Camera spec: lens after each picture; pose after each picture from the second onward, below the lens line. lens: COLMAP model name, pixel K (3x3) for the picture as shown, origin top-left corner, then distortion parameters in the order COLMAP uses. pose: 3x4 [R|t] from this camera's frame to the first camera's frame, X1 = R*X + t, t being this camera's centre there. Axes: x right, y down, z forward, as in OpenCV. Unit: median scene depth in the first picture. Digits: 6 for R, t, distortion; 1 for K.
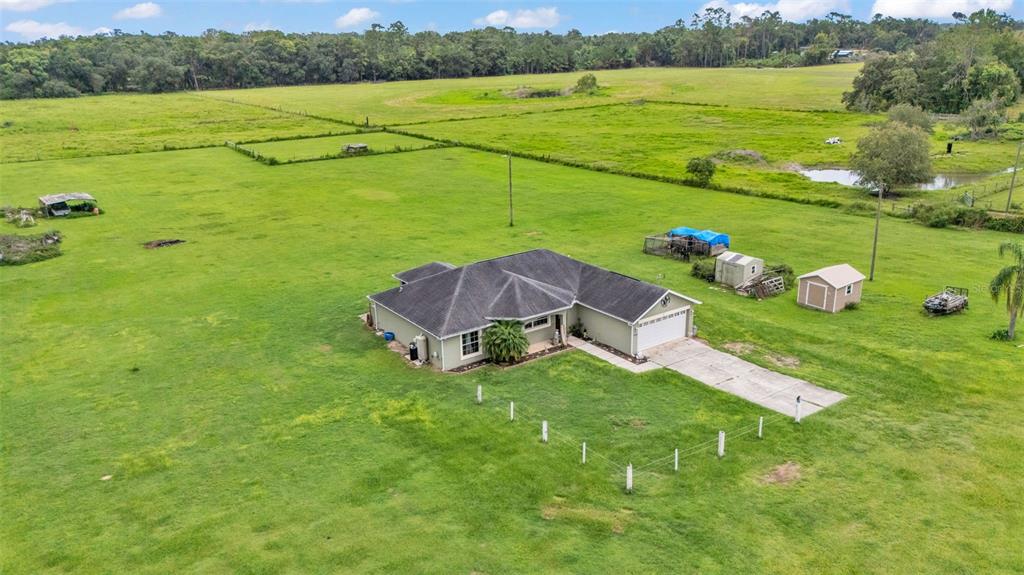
lens RADIAL K [[768.7, 0, 511.5], [0, 768.7, 287.4], [0, 0, 1]] dist [0.020006, -0.003823]
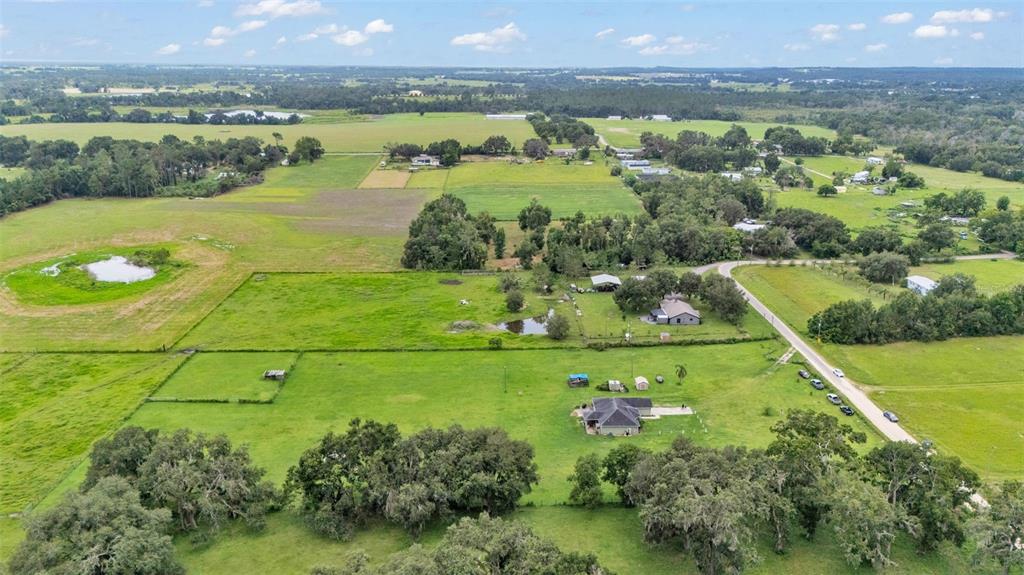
lens RADIAL K [[768.7, 0, 513.7], [0, 768.7, 285.5], [0, 0, 1]] dist [0.020006, -0.003823]
pose [[0.552560, -0.209221, 0.806786, -1.580482], [0.236099, 0.967624, 0.089228, -0.519075], [-0.799334, 0.141177, 0.584067, -0.435433]]
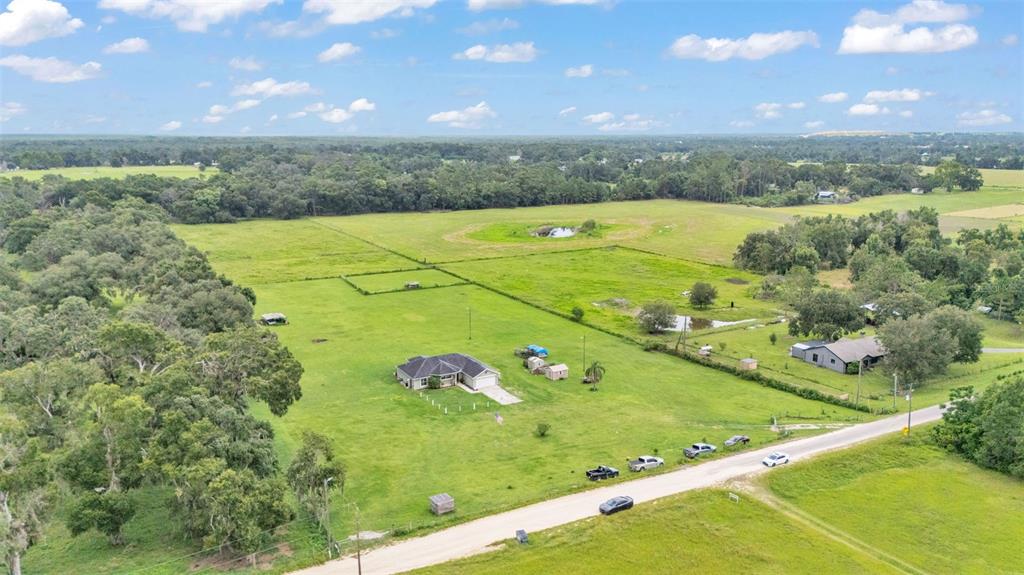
lens RADIAL K [[768.7, 0, 507.9], [0, 768.7, 278.1], [0, 0, 1]] dist [0.020006, -0.003823]
pose [[0.993455, 0.039767, -0.107080, 0.277104], [-0.052606, 0.991393, -0.119885, 0.003841], [0.101391, 0.124733, 0.986996, -0.979387]]
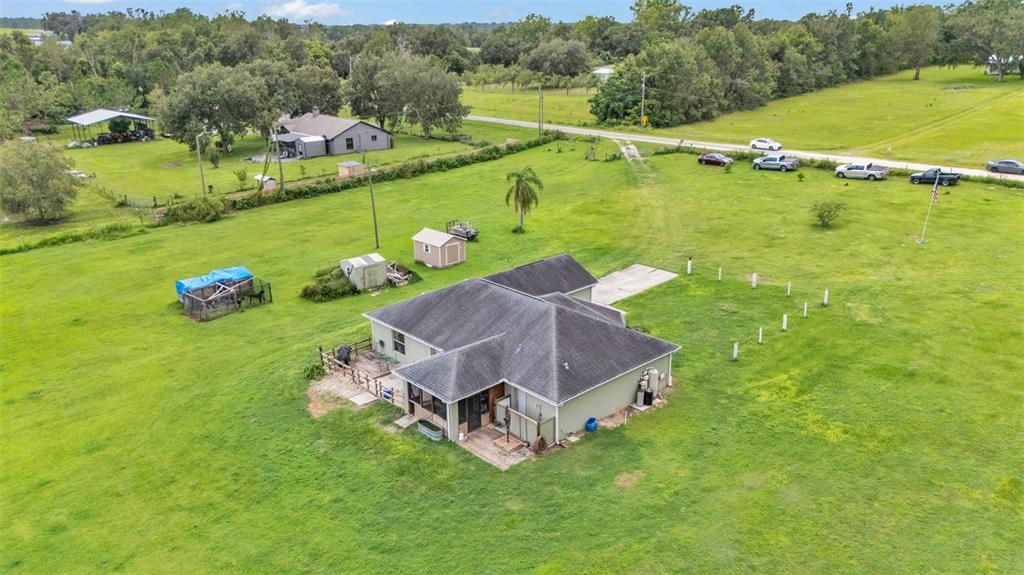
lens RADIAL K [[768.7, 0, 514.8], [0, 768.7, 289.2], [0, 0, 1]] dist [0.020006, -0.003823]
pose [[-0.143792, -0.295938, 0.944322, -0.393136], [0.312488, 0.891838, 0.327073, -0.155336], [-0.938976, 0.342120, -0.035762, 0.507371]]
